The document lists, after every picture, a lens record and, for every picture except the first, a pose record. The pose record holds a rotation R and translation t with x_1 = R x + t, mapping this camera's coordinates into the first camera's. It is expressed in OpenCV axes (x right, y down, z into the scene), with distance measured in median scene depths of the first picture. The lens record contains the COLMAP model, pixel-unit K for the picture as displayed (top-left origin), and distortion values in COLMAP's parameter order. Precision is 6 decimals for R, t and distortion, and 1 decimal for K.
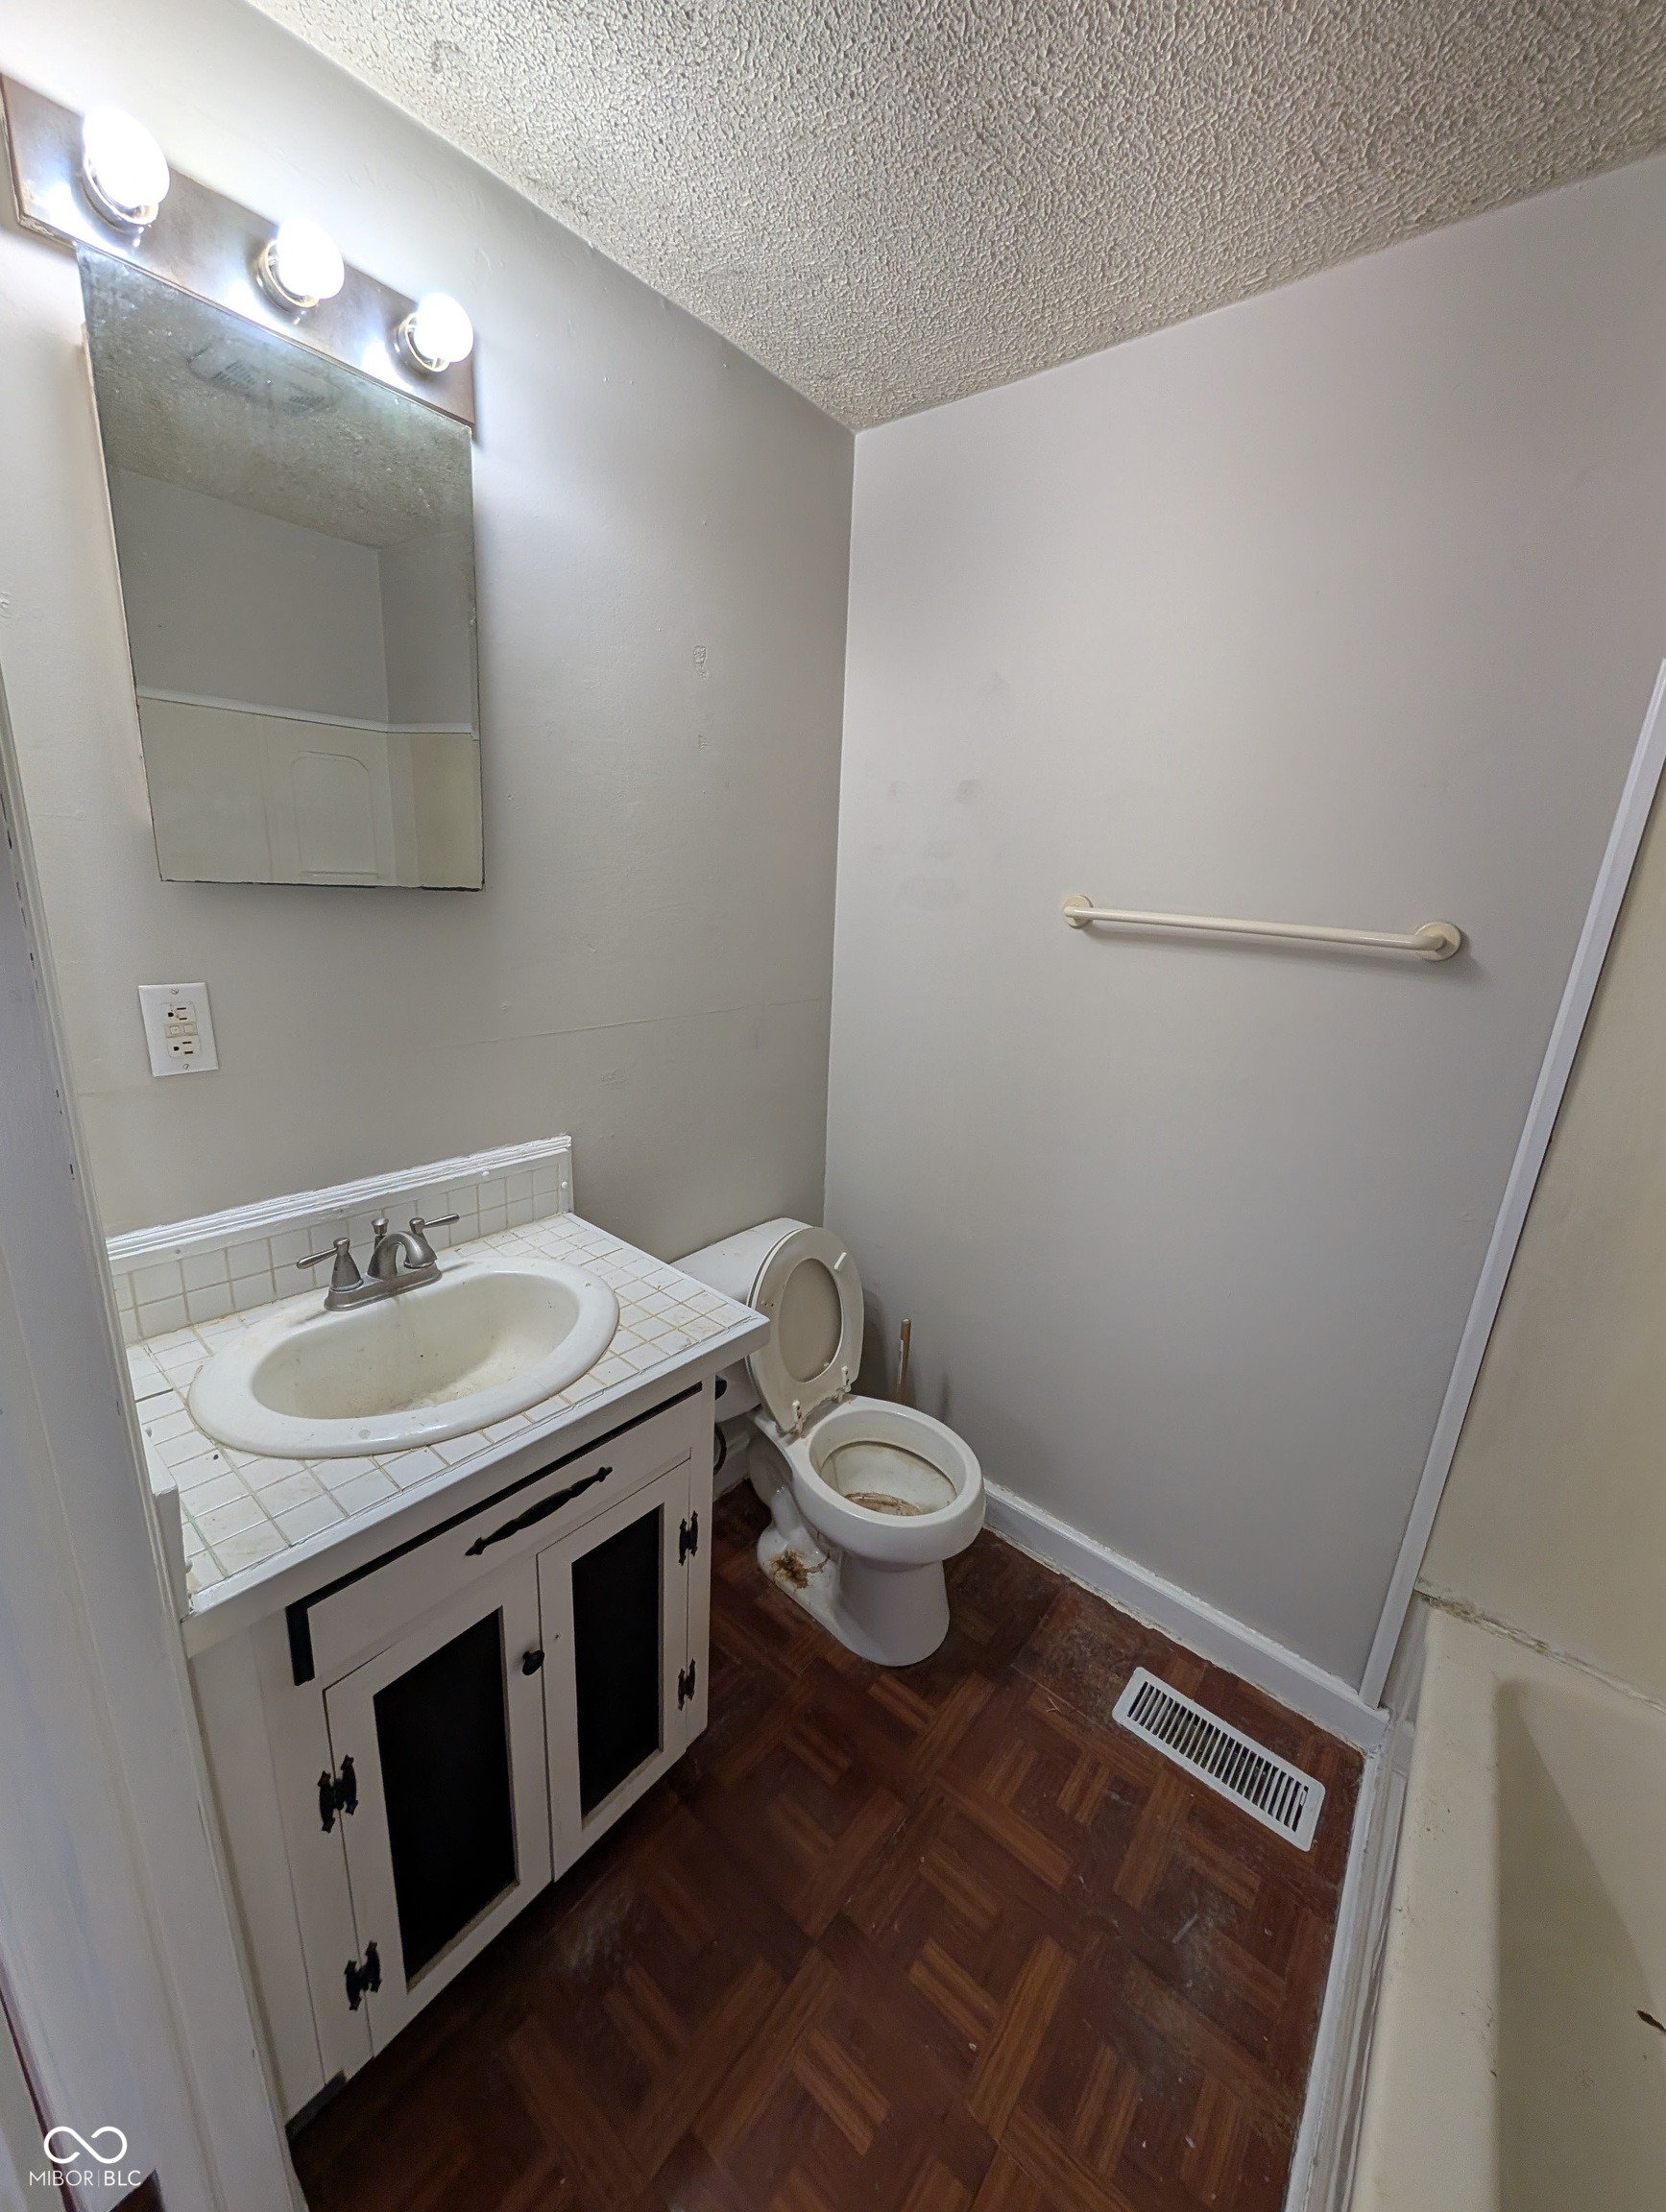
lens RADIAL K [[834.2, 0, 833.0], [0, 834.2, 1106.0], [0, 0, 1]] dist [0.000000, 0.000108]
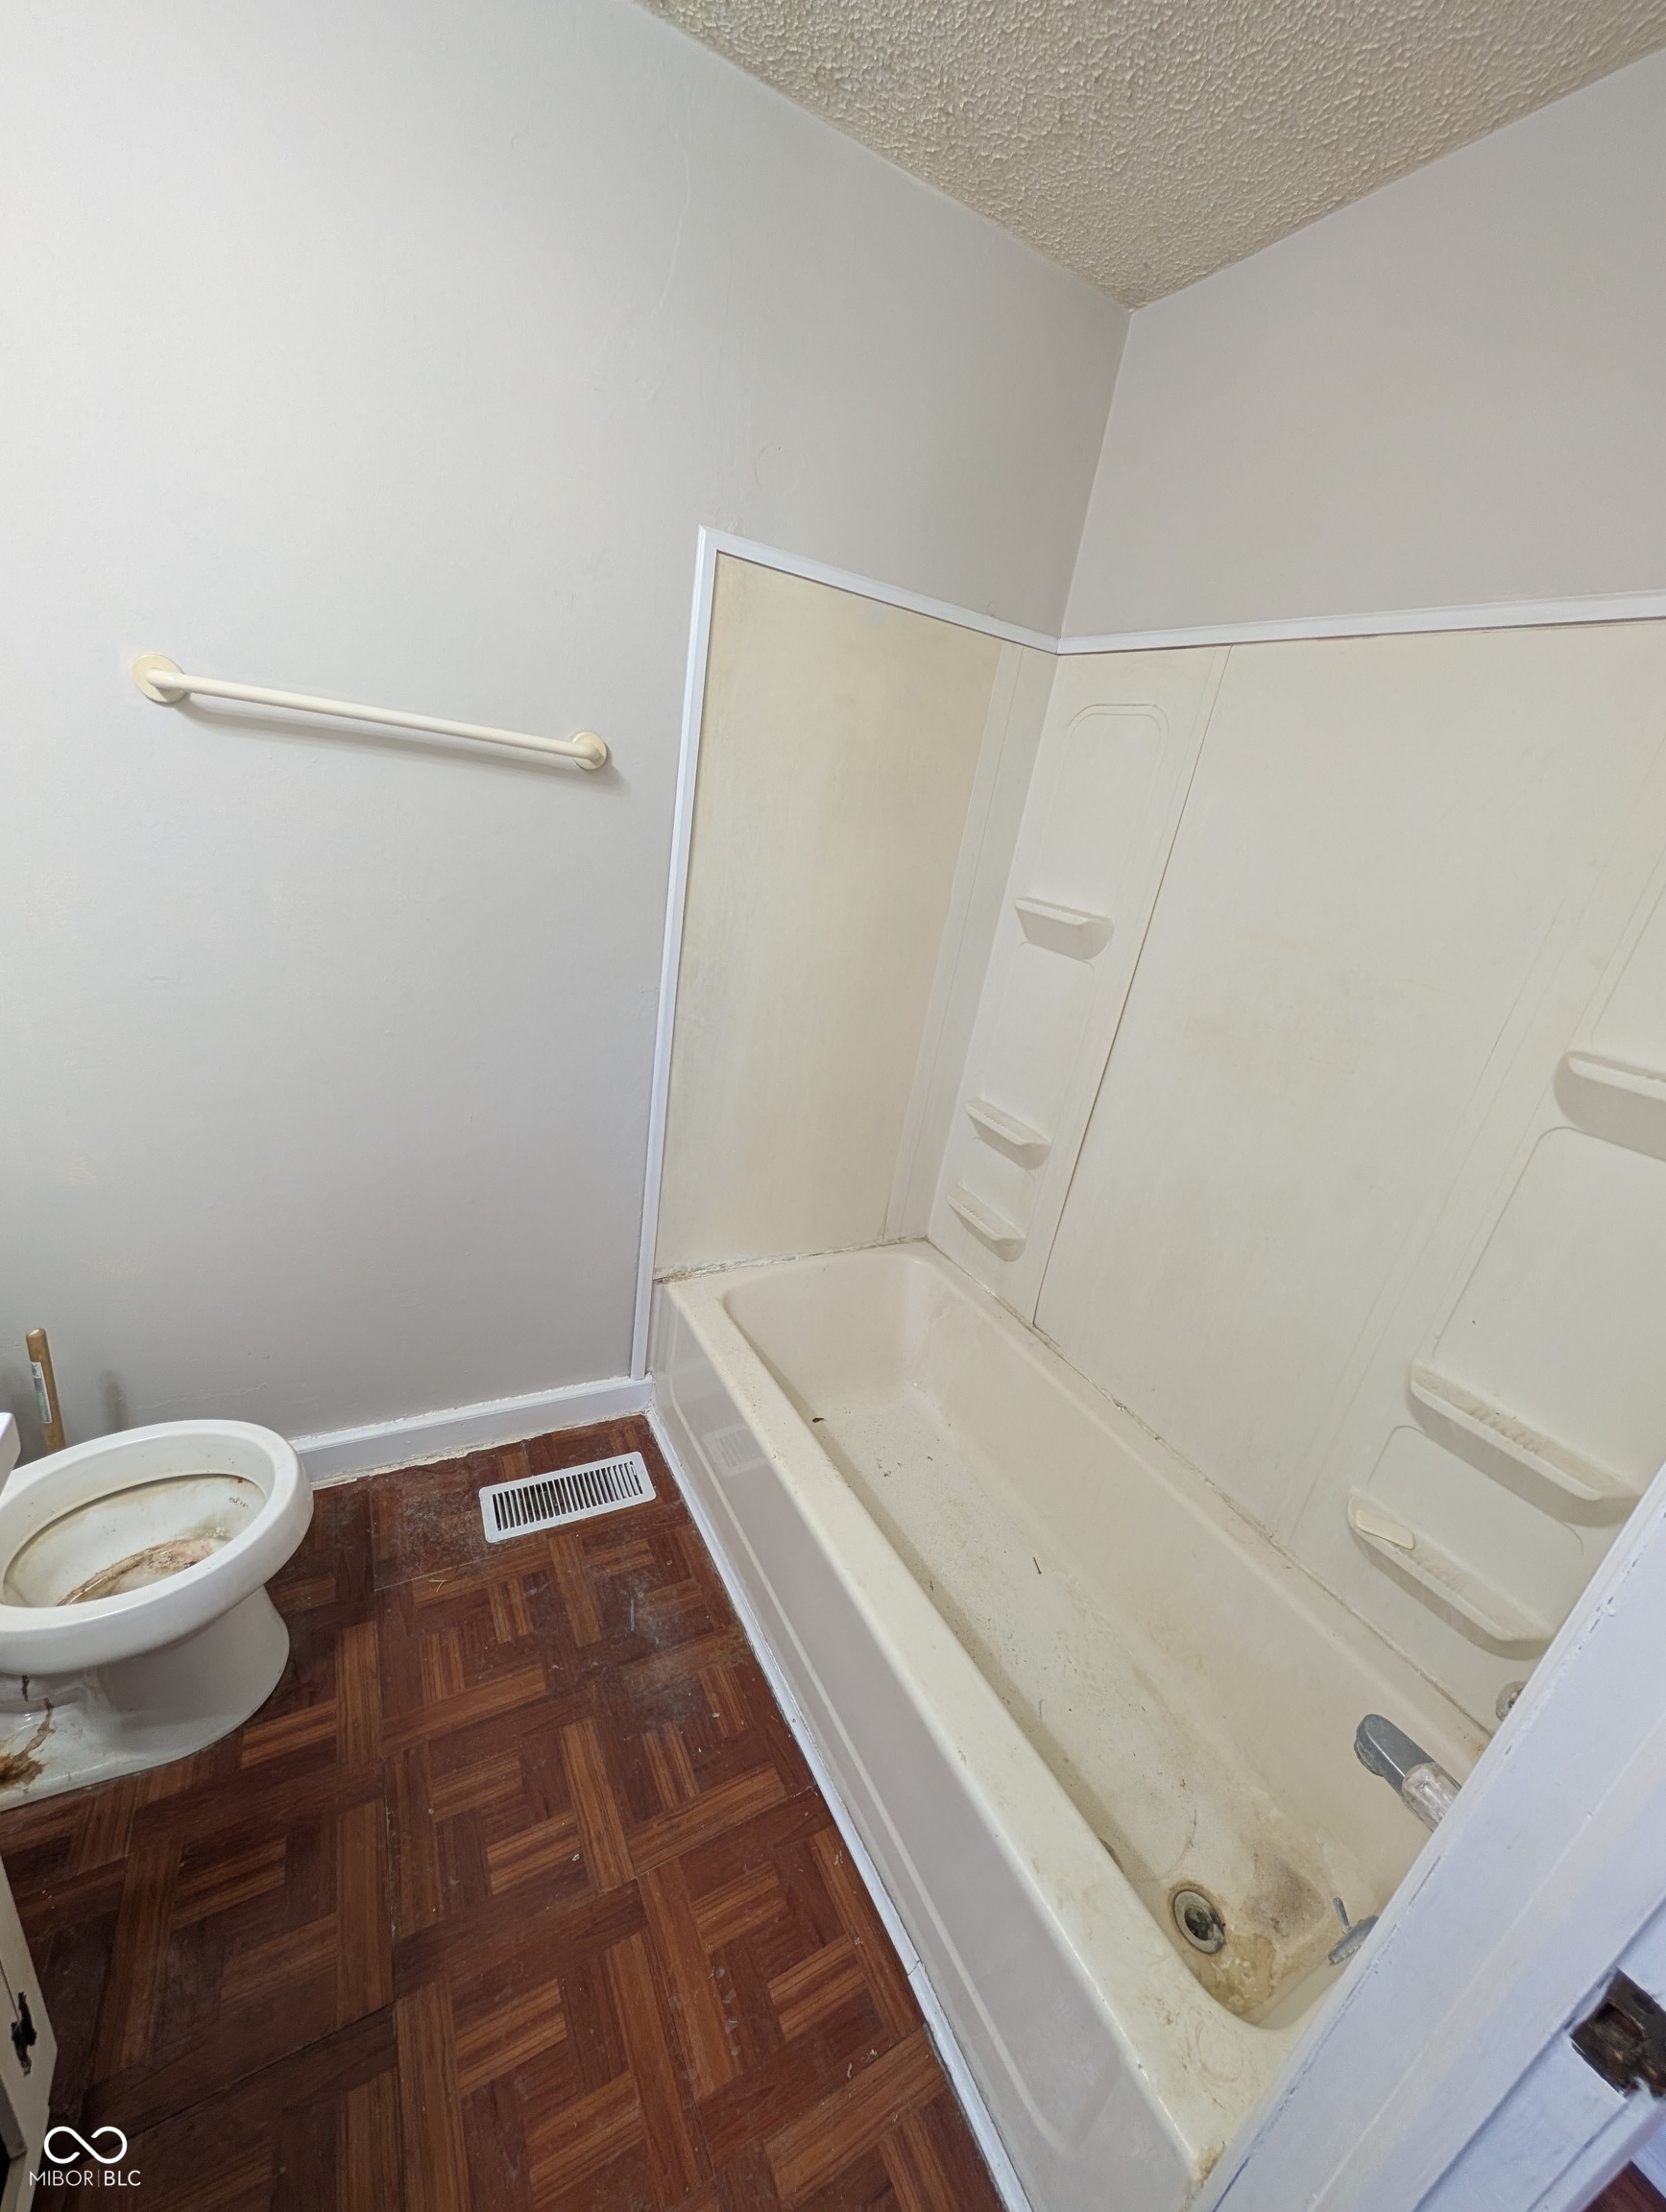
lens RADIAL K [[834.2, 0, 833.0], [0, 834.2, 1106.0], [0, 0, 1]] dist [0.000000, 0.000108]
pose [[0.371324, -0.323266, 0.870412, -0.252302], [0.124470, 0.946305, 0.298352, -0.035550], [-0.920123, -0.002445, 0.391623, 0.227163]]
